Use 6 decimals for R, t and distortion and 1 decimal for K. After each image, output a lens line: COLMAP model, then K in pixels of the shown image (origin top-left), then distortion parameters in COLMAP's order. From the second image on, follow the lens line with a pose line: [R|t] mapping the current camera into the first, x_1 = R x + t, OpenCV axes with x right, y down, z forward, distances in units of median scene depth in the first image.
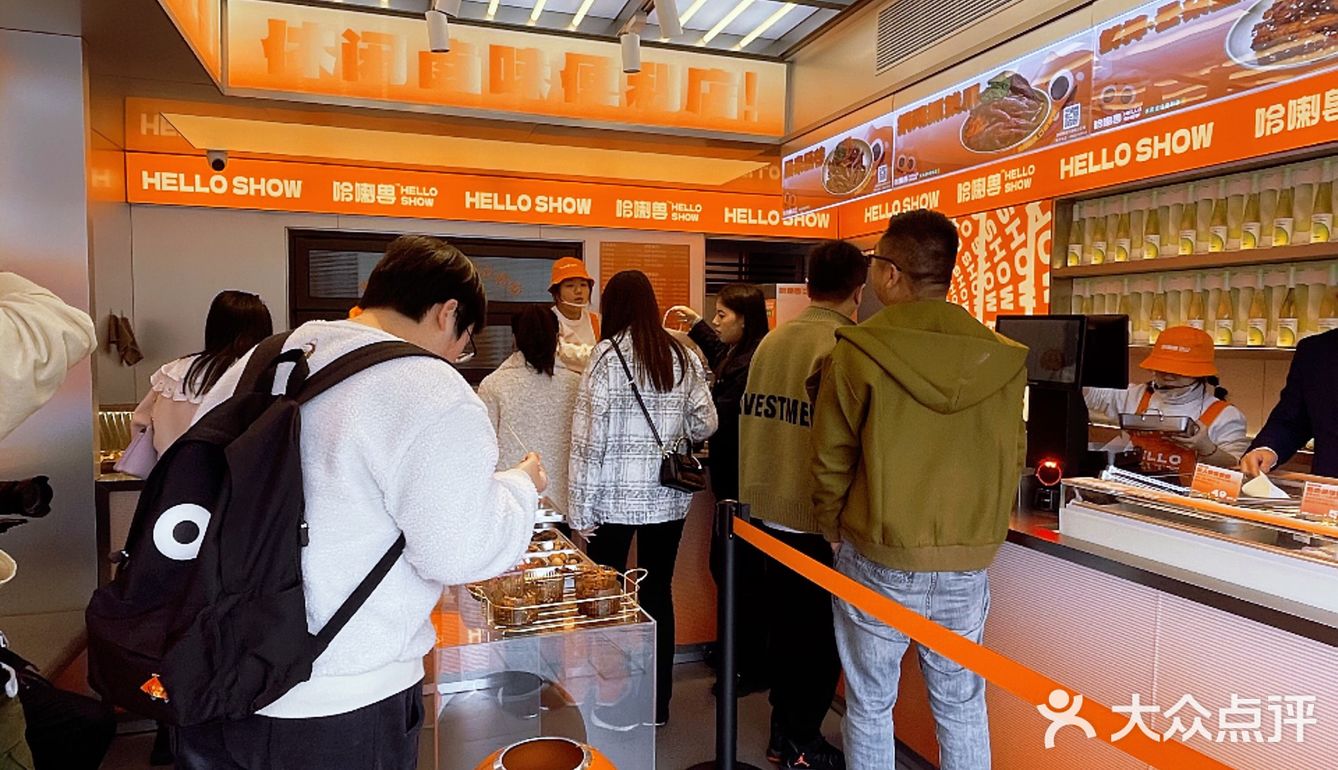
lens RADIAL K [[840.3, 0, 669.0], [0, 840.3, 385.0], [0, 0, 1]] dist [0.030669, -0.000200]
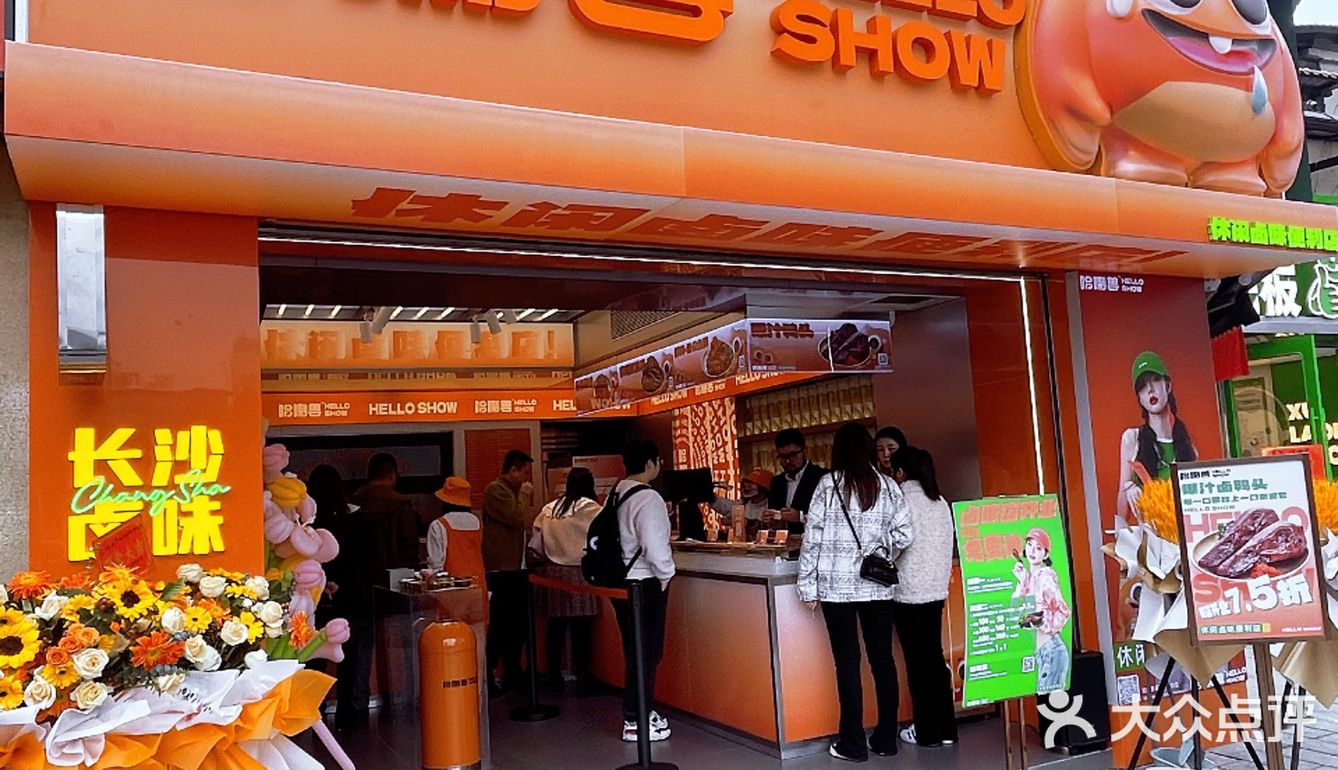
lens RADIAL K [[1021.7, 0, 669.0], [0, 1021.7, 385.0], [0, 0, 1]] dist [0.003732, -0.006018]
pose [[0.992649, -0.056110, 0.107235, 0.099967], [0.073069, 0.984176, -0.161425, 0.071574], [-0.096481, 0.168074, 0.981042, -0.918738]]
